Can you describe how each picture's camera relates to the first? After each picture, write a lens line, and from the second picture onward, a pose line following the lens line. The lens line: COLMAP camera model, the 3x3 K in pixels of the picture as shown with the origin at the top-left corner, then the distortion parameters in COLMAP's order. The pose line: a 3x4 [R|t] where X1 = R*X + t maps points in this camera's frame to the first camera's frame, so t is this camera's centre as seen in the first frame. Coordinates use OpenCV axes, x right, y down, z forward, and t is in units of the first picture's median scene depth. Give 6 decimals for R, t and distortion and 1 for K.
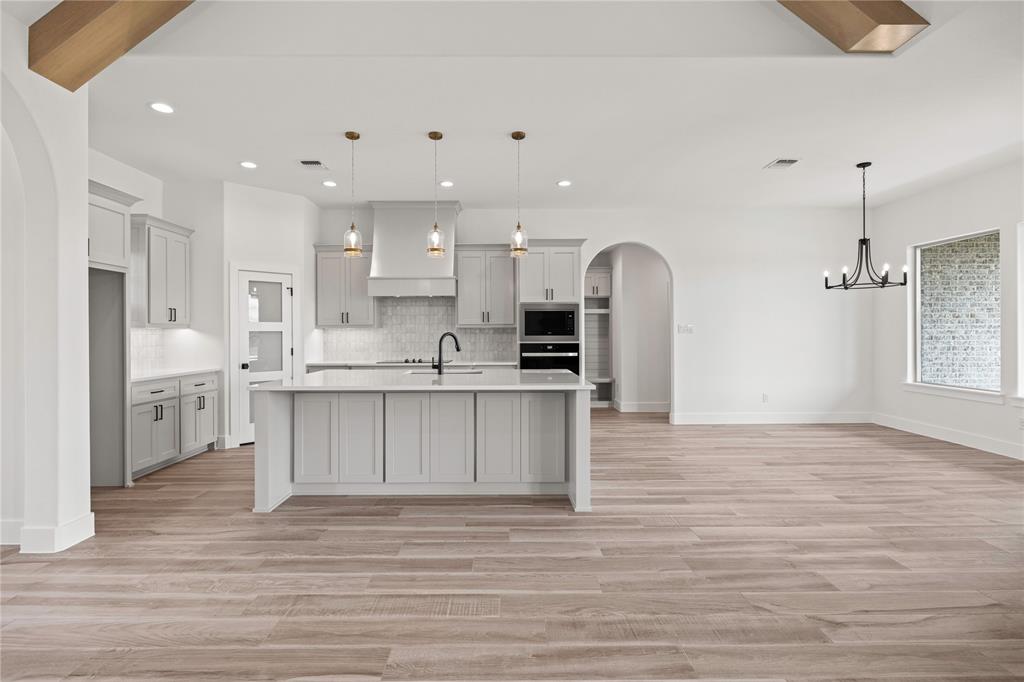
lens RADIAL K [[488.6, 0, 506.4], [0, 488.6, 334.6], [0, 0, 1]] dist [-0.001812, -0.000188]
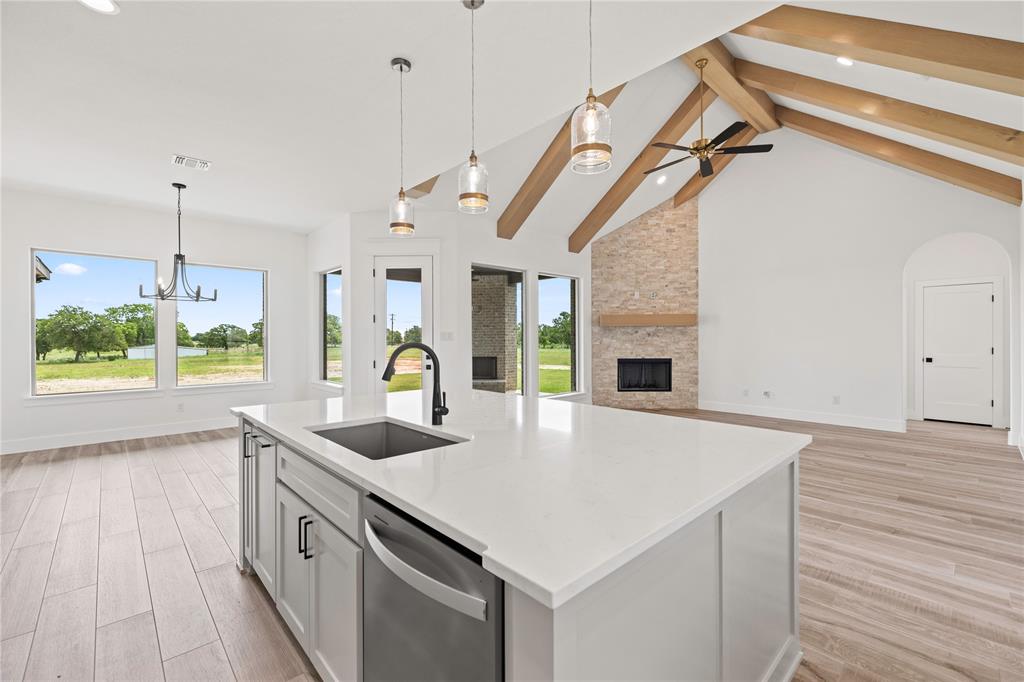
lens RADIAL K [[432.3, 0, 508.9], [0, 432.3, 337.8], [0, 0, 1]] dist [-0.001458, -0.000147]
pose [[-0.675218, 0.004320, 0.737606, -0.377547], [0.008242, 0.999965, 0.001688, -0.006472], [-0.737573, 0.007219, -0.675229, 0.908235]]
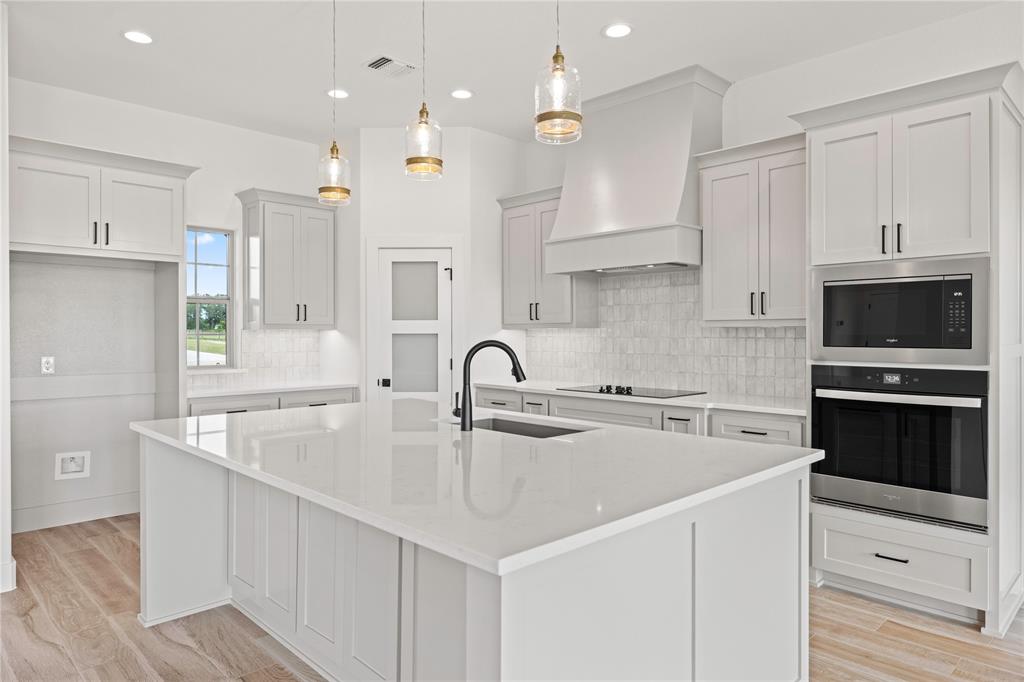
lens RADIAL K [[644.7, 0, 506.3], [0, 644.7, 340.1], [0, 0, 1]] dist [0.000113, -0.000338]
pose [[0.689772, 0.011254, -0.723939, 0.244636], [-0.004142, 0.999924, 0.011598, -0.008270], [0.724015, -0.005001, 0.689766, 0.439696]]
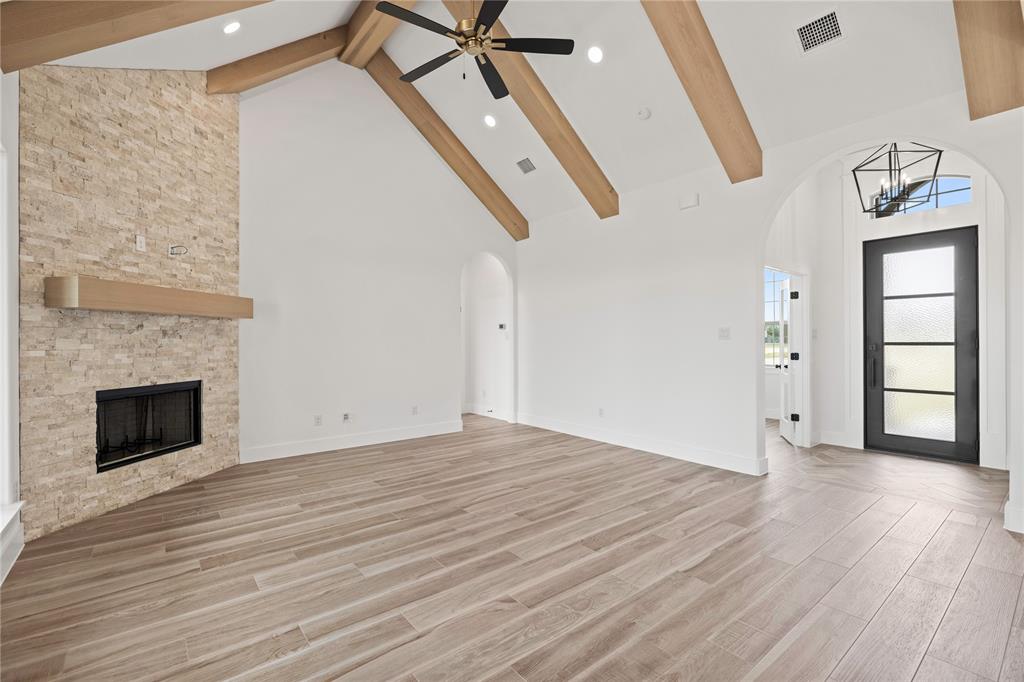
lens RADIAL K [[456.9, 0, 505.1], [0, 456.9, 339.7], [0, 0, 1]] dist [-0.001932, -0.000091]
pose [[-0.792781, 0.005047, -0.609485, 0.297055], [0.005555, 0.999984, 0.001056, 0.000720], [0.609481, -0.002548, -0.792797, 0.528778]]
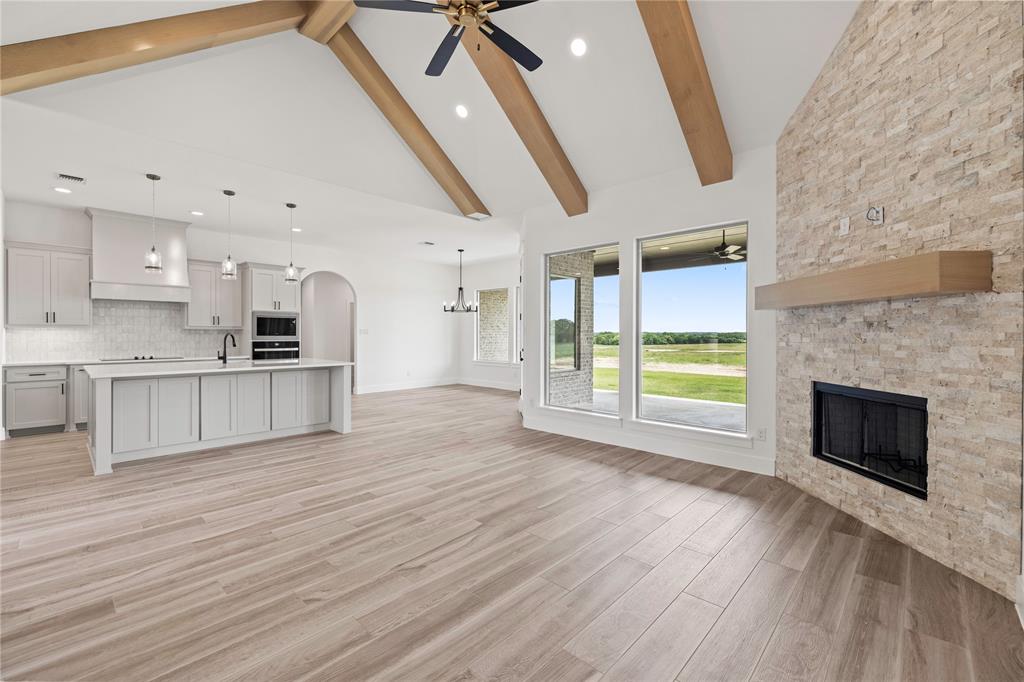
lens RADIAL K [[432.3, 0, 508.9], [0, 432.3, 337.8], [0, 0, 1]] dist [-0.001458, -0.000147]
pose [[0.695308, -0.001096, 0.718711, -0.329792], [-0.002034, 0.999992, 0.003492, 0.002594], [-0.718709, -0.003890, 0.695301, -0.306265]]
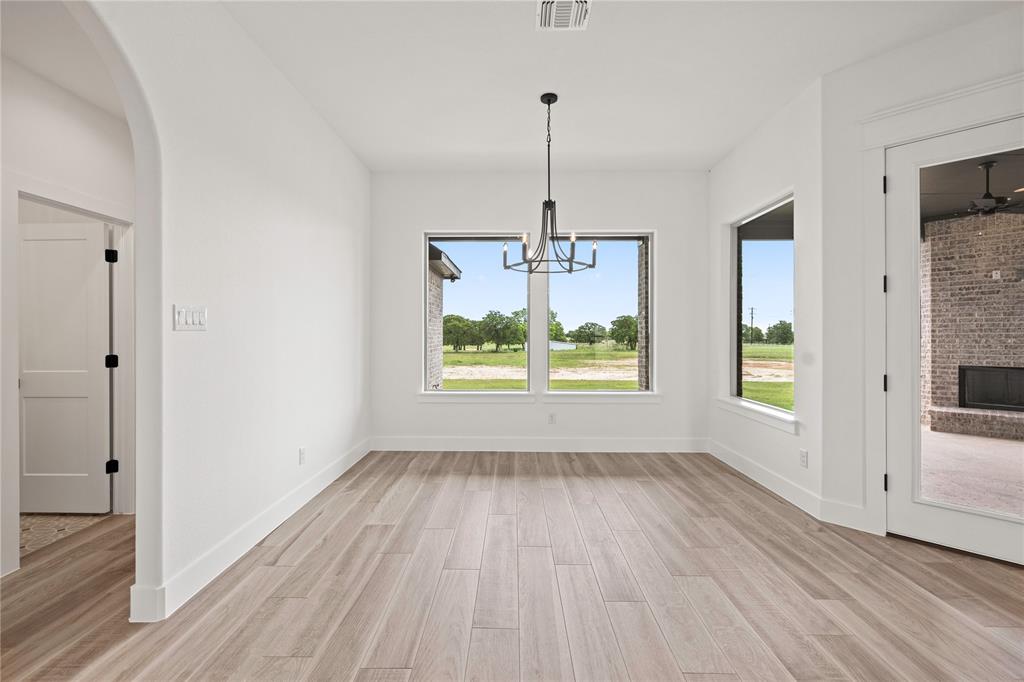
lens RADIAL K [[438.5, 0, 505.3], [0, 438.5, 335.6], [0, 0, 1]] dist [0.000344, 0.000172]
pose [[0.029112, 0.002011, 0.999574, 0.072030], [0.004909, 0.999986, -0.002155, 0.002036], [-0.999564, 0.004970, 0.029102, 0.856849]]
